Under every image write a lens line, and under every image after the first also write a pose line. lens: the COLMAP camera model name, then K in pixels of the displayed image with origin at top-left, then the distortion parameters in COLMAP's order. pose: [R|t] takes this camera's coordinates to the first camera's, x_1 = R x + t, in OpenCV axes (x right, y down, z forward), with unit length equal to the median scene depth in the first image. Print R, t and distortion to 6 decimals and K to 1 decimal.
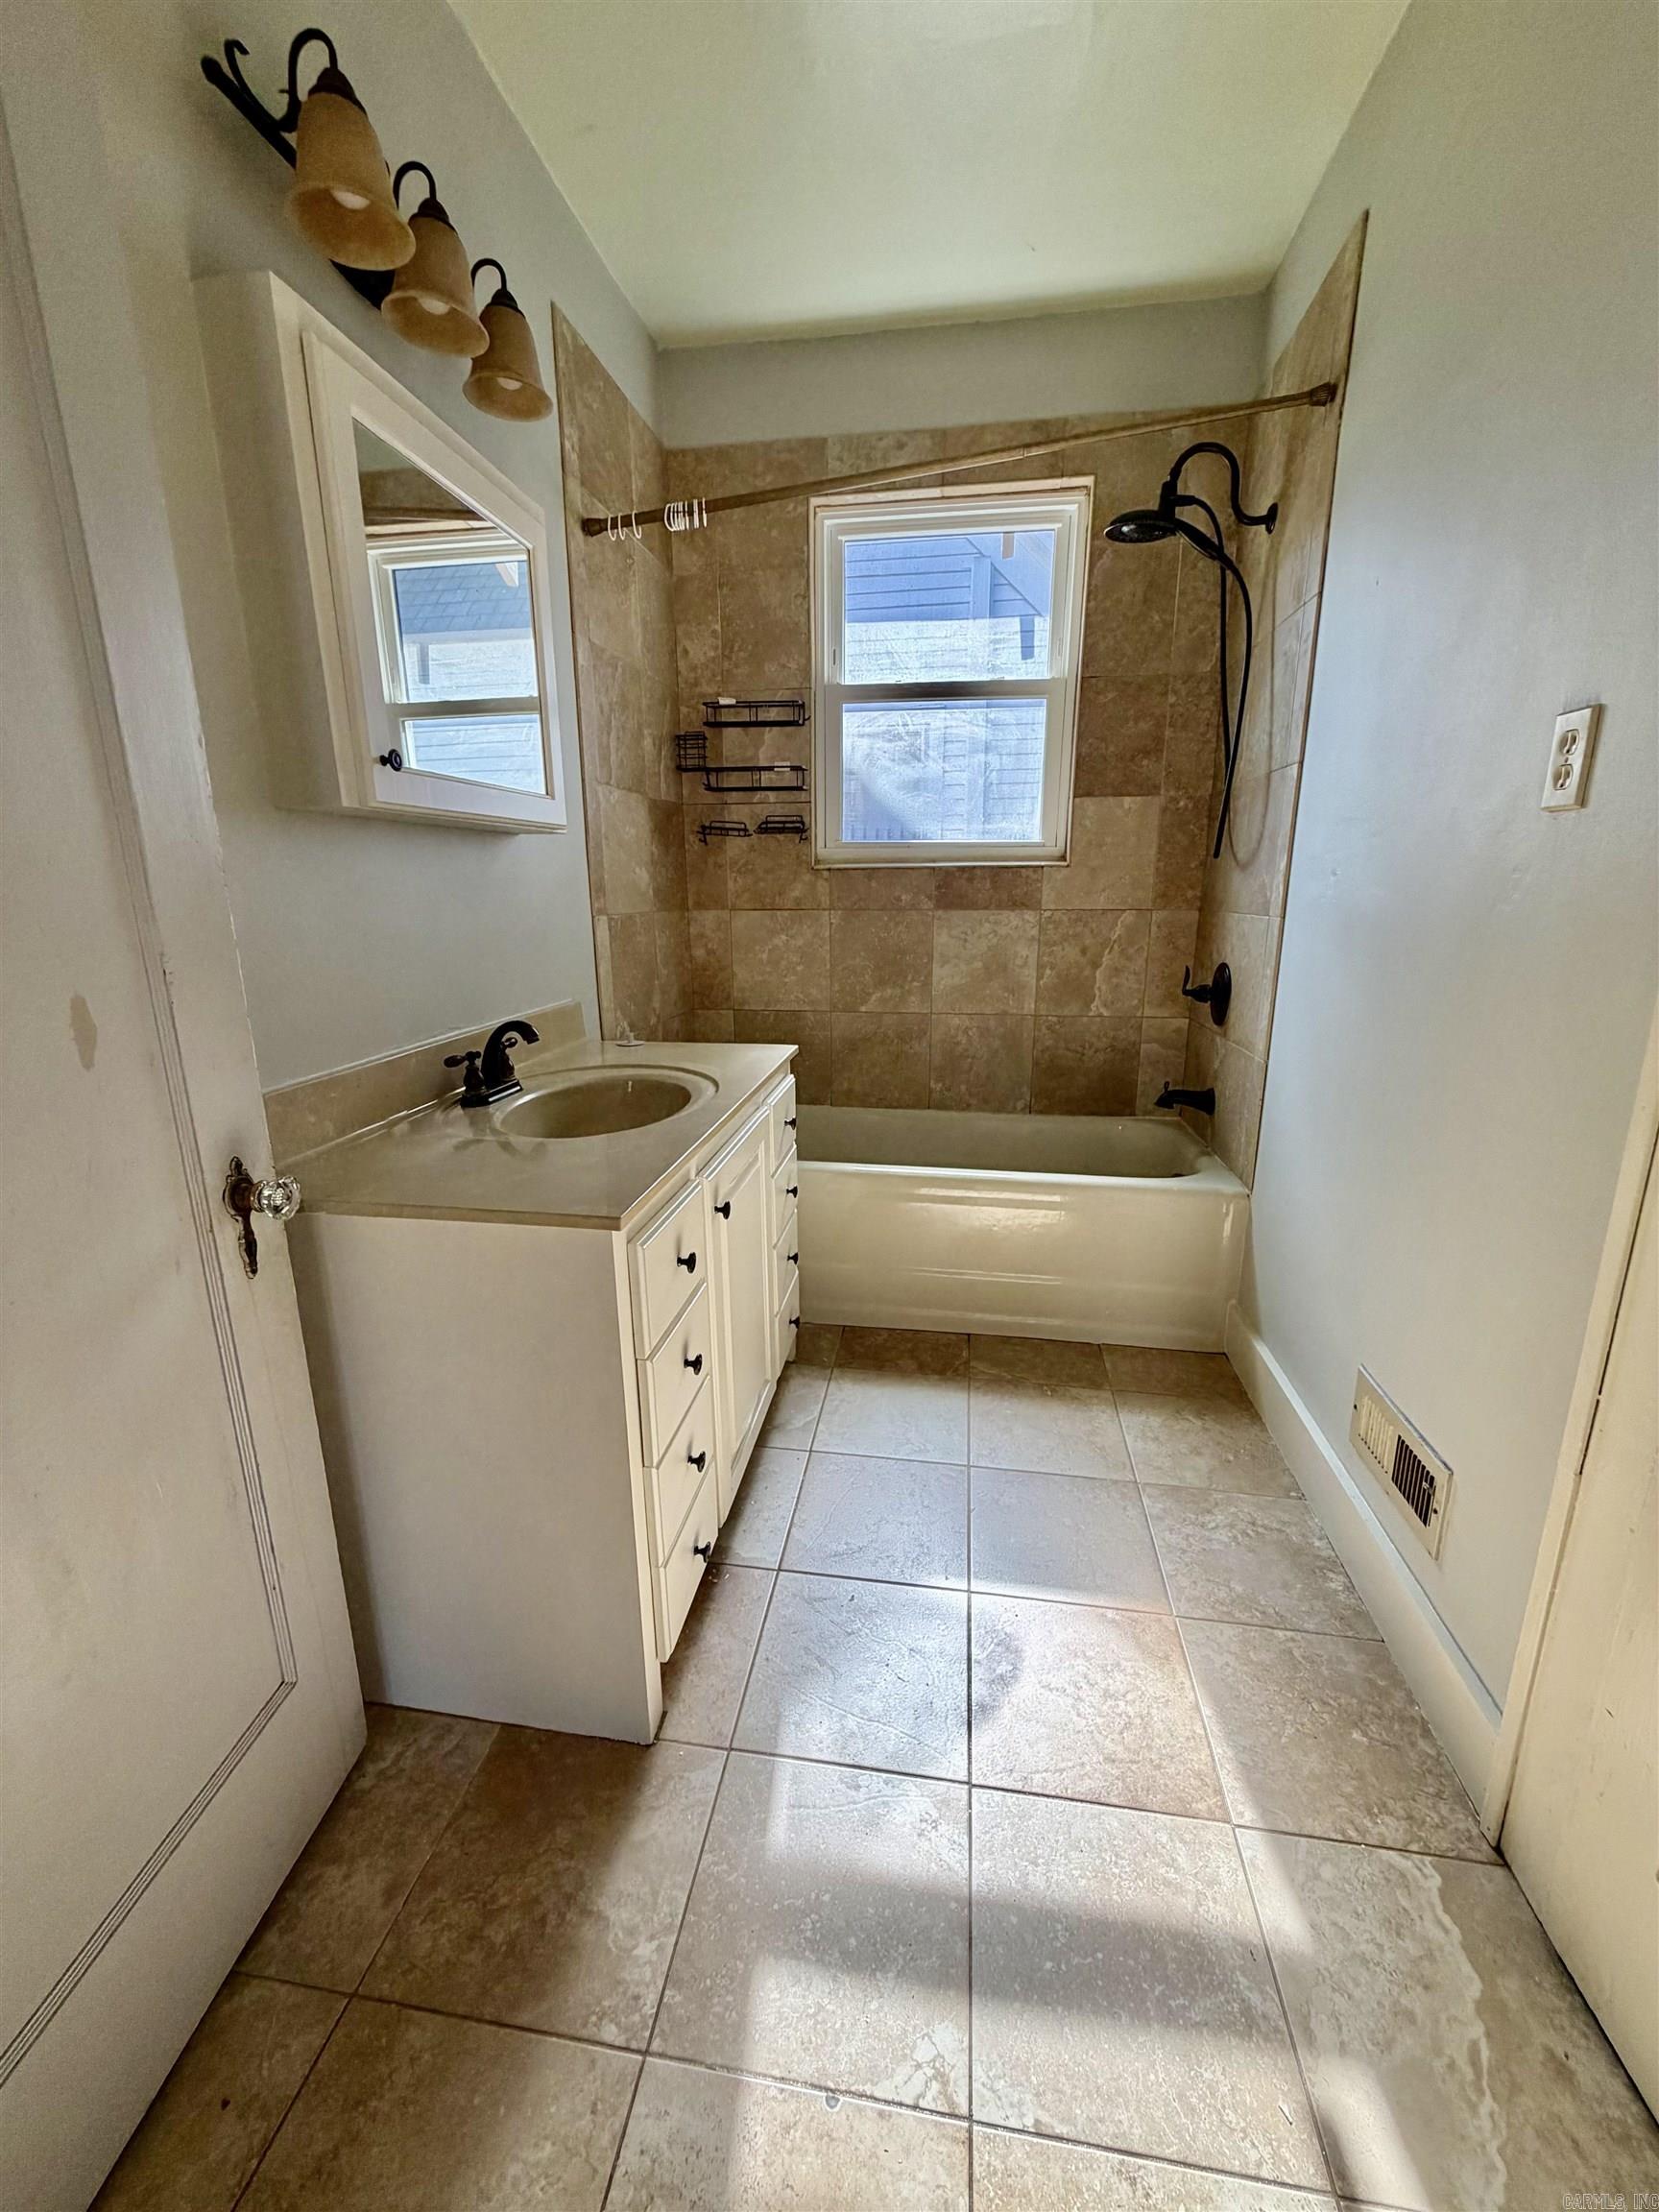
lens RADIAL K [[879.9, 0, 829.2], [0, 879.9, 1097.8], [0, 0, 1]] dist [-0.002100, 0.000101]
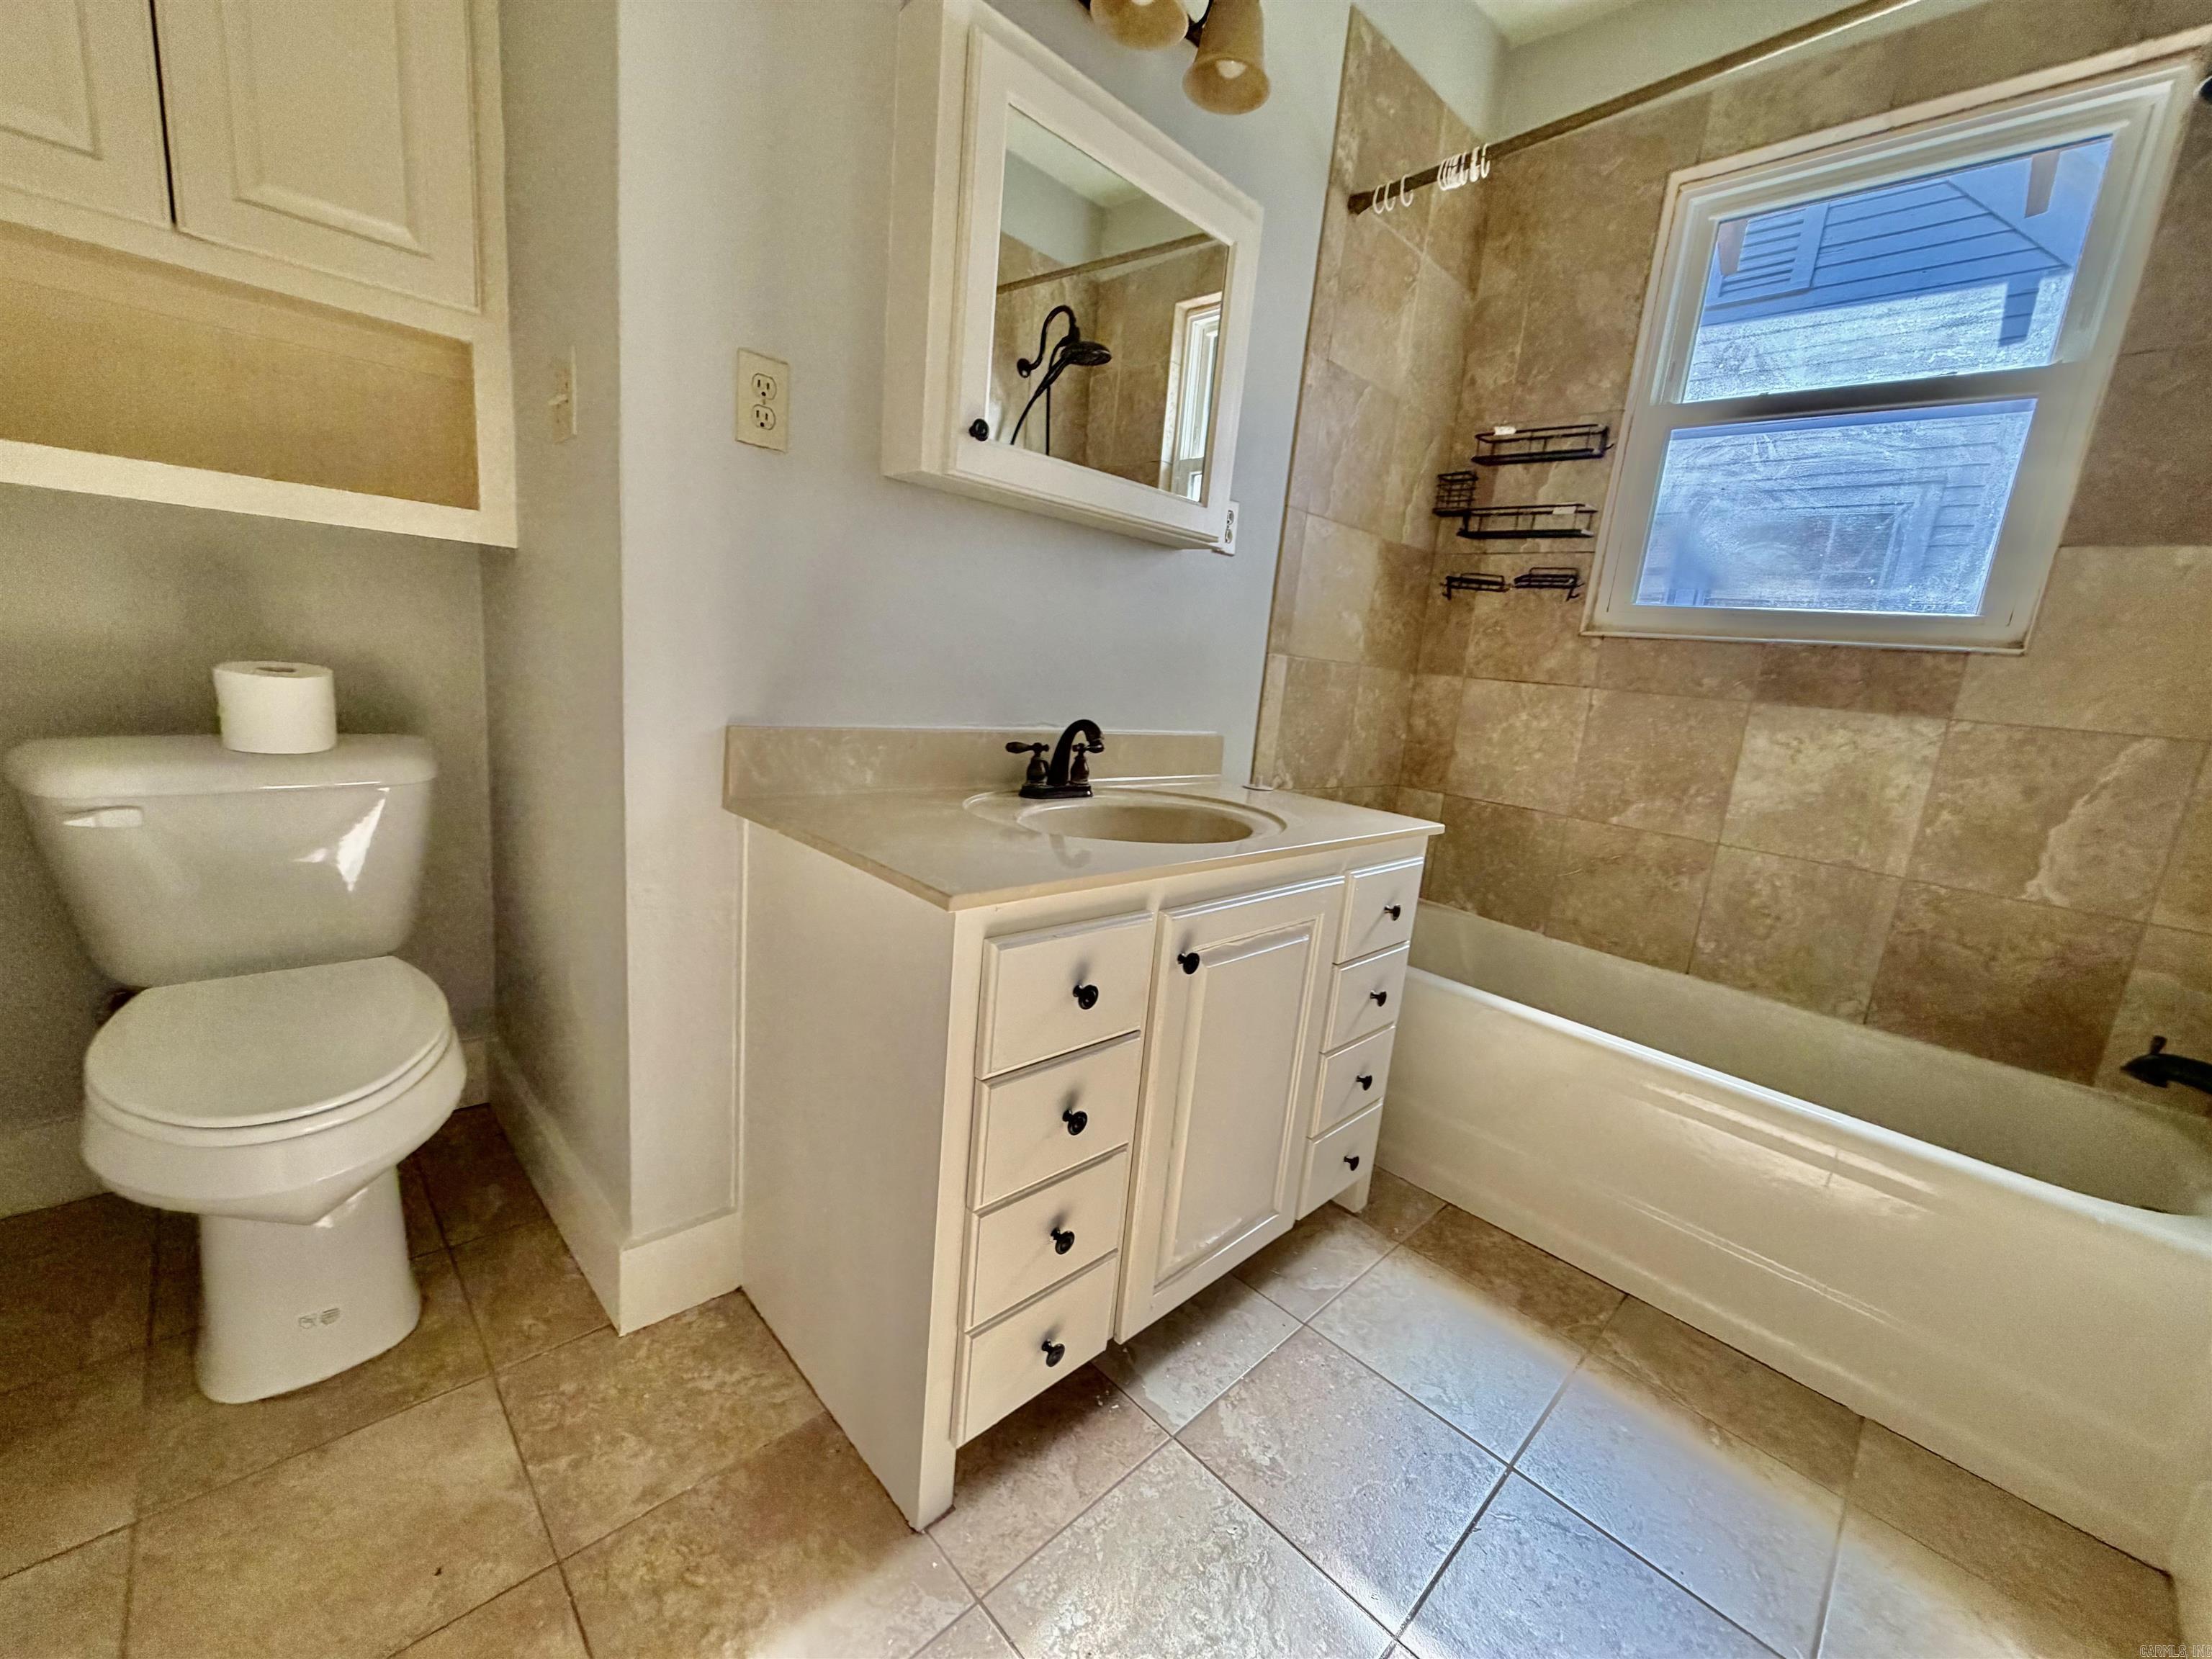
lens RADIAL K [[879.9, 0, 1099.0], [0, 879.9, 830.2], [0, 0, 1]] dist [-0.002100, 0.000101]
pose [[0.794303, 0.196962, -0.574707, 0.129500], [-0.239897, 0.970798, 0.001147, 0.014059], [0.558150, 0.136960, 0.818358, 0.135631]]
